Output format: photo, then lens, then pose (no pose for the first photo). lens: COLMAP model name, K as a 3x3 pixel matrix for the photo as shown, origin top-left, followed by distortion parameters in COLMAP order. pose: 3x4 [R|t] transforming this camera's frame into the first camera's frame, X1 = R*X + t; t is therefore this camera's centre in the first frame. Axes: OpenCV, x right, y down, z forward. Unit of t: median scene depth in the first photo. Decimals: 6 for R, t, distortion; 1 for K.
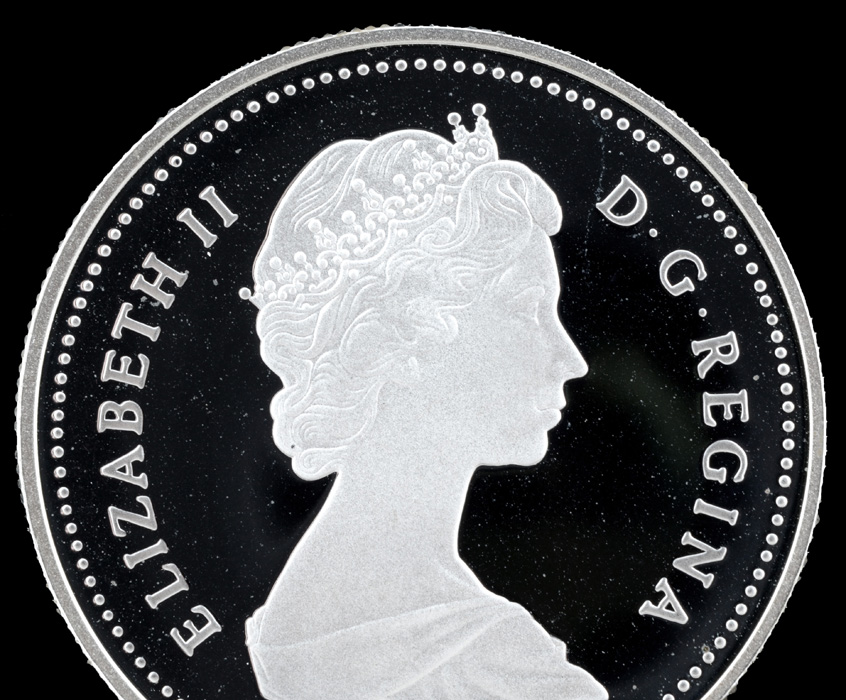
lens RADIAL K [[2459.0, 0, 423.4], [0, 2459.0, 350.3], [0, 0, 1]] dist [-0.059692, 0.000000]
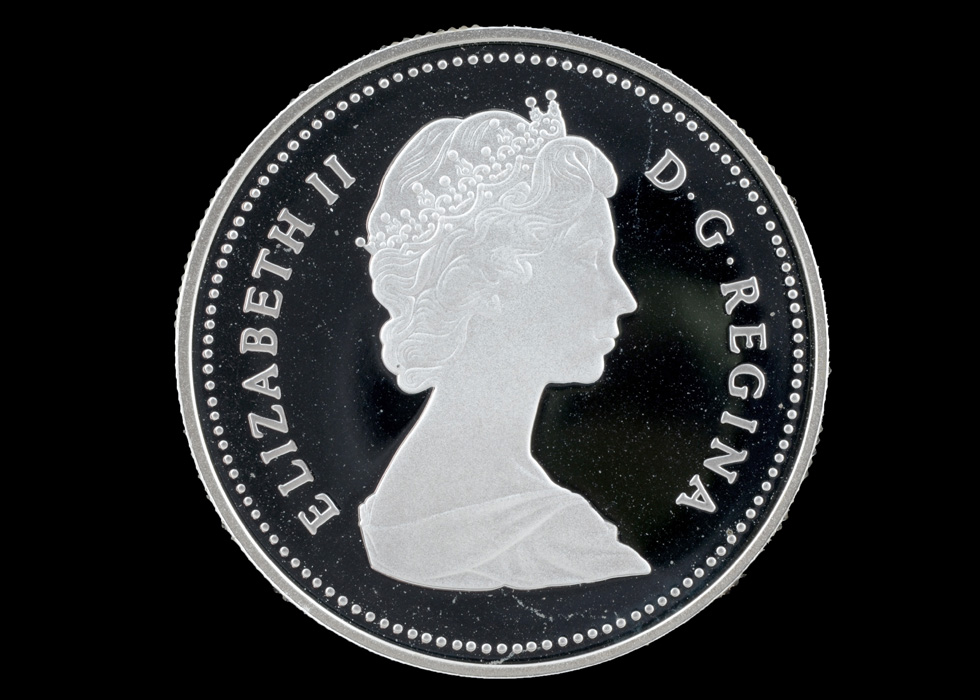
lens RADIAL K [[2660.1, 0, 489.6], [0, 2660.1, 349.5], [0, 0, 1]] dist [-0.123496, 0.000000]
pose [[0.999884, 0.009059, 0.012241, -0.023520], [-0.009356, 0.999656, 0.024490, -0.002448], [-0.012015, -0.024602, 0.999625, -0.338441]]
